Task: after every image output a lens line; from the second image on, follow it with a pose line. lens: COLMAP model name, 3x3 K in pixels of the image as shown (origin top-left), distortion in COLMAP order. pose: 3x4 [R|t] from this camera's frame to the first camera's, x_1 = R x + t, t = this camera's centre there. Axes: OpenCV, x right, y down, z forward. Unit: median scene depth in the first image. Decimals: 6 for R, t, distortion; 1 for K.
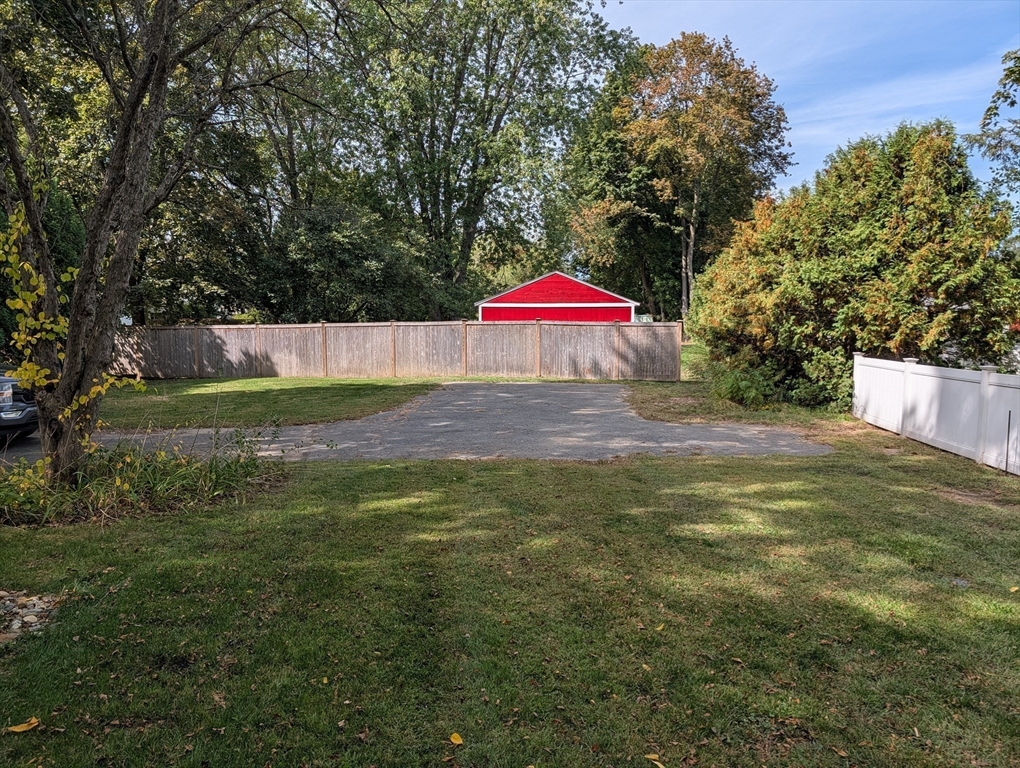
lens RADIAL K [[736.8, 0, 495.3], [0, 736.8, 386.7], [0, 0, 1]] dist [0.045805, -0.066449]
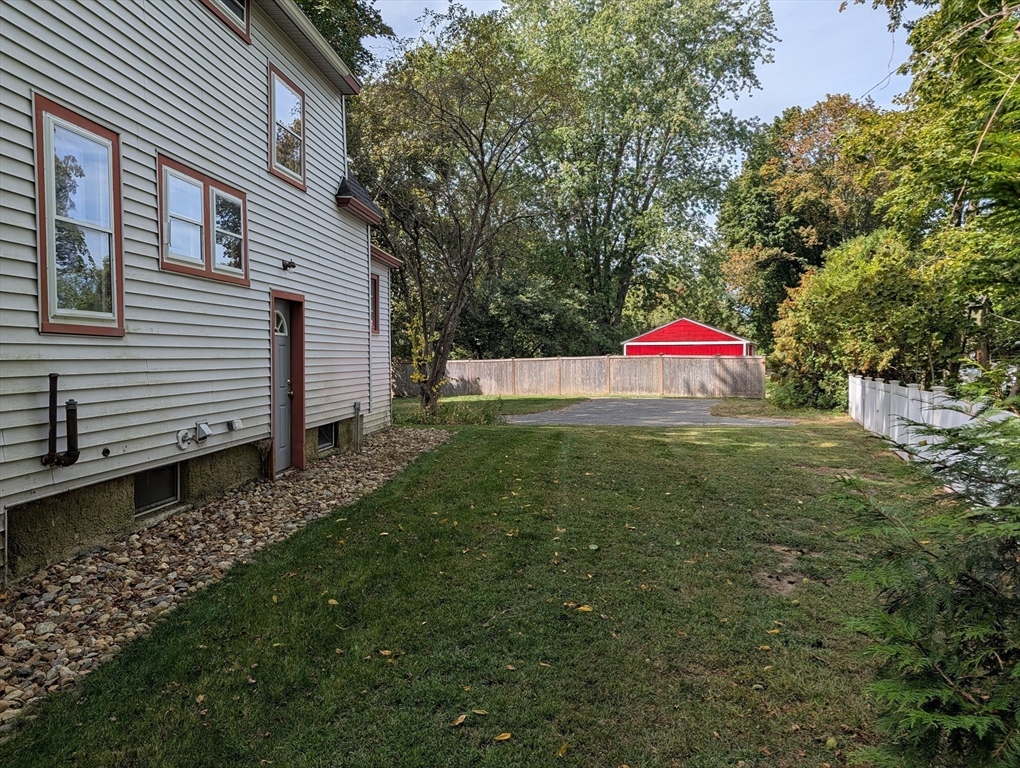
lens RADIAL K [[736.8, 0, 495.3], [0, 736.8, 386.7], [0, 0, 1]] dist [0.045805, -0.066449]
pose [[0.972135, 0.001300, -0.234420, 0.068501], [-0.012602, 0.998828, -0.046723, 0.034941], [0.234085, 0.048375, 0.971012, -0.381175]]
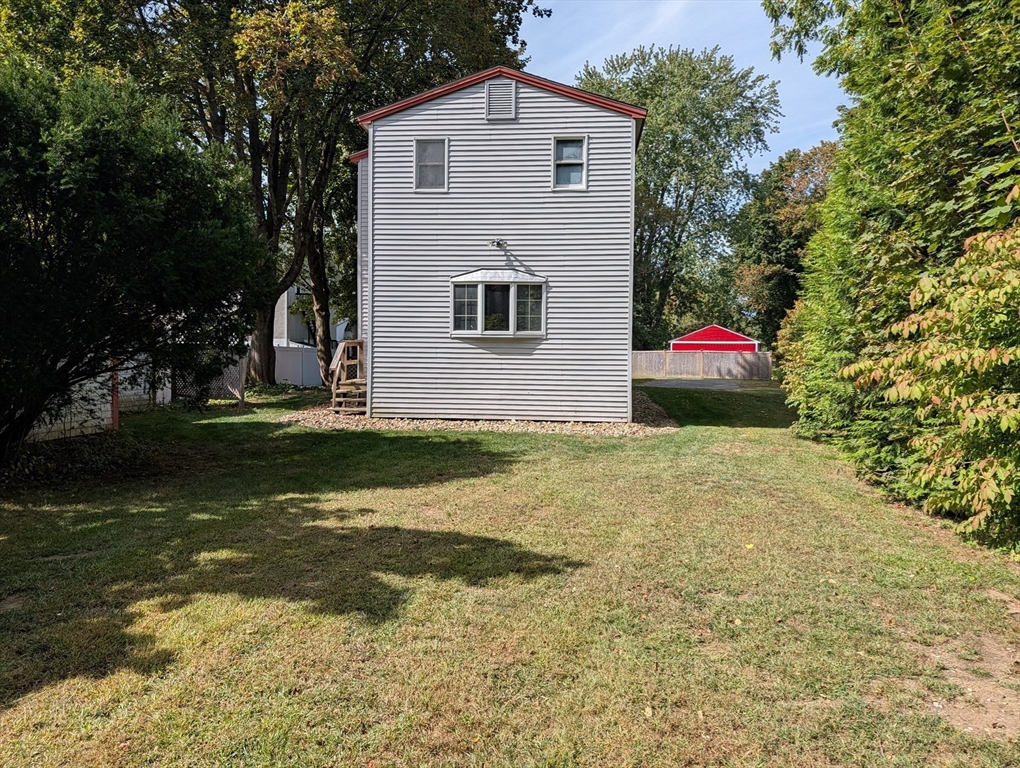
lens RADIAL K [[753.2, 0, 510.0], [0, 753.2, 384.0], [0, 0, 1]] dist [0.020061, -0.001405]
pose [[0.977338, 0.012460, -0.211317, -0.017217], [-0.022482, 0.998730, -0.045088, 0.097145], [0.210487, 0.048818, 0.976377, -1.016043]]
